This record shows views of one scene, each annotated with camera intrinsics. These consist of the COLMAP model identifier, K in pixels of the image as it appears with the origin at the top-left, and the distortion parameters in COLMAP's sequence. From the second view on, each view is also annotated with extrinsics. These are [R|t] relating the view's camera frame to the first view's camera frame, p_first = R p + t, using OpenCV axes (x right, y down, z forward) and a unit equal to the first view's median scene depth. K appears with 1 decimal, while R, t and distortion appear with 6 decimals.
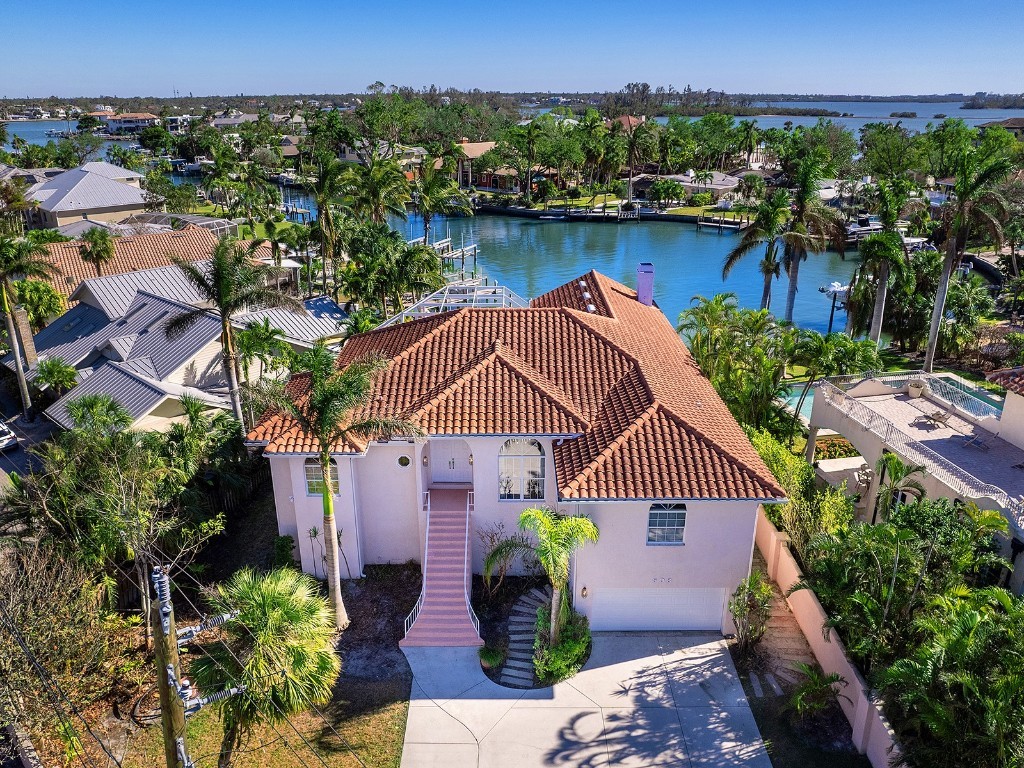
lens RADIAL K [[757.4, 0, 509.3], [0, 757.4, 382.4], [0, 0, 1]] dist [-0.031648, 0.003451]
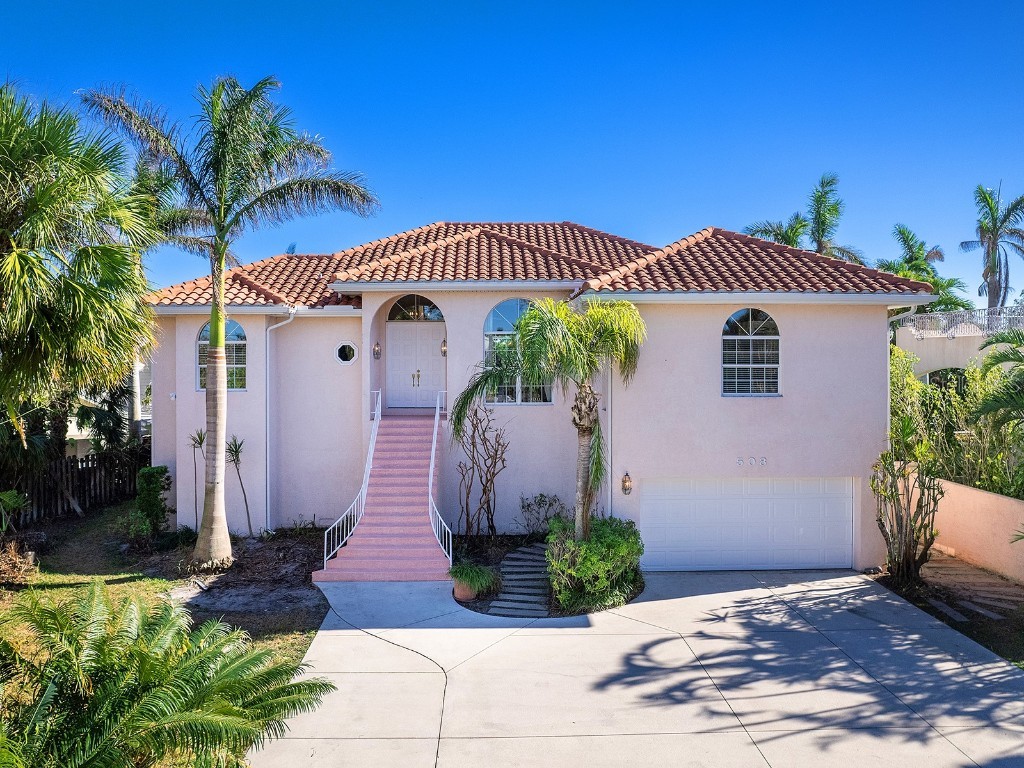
lens RADIAL K [[771.3, 0, 505.4], [0, 771.3, 297.8], [0, 0, 1]] dist [-0.028346, -0.003727]
pose [[0.999724, 0.002255, 0.023386, -0.011979], [0.006453, 0.930738, -0.365629, 0.346810], [-0.022590, 0.365679, 0.930467, 0.354877]]
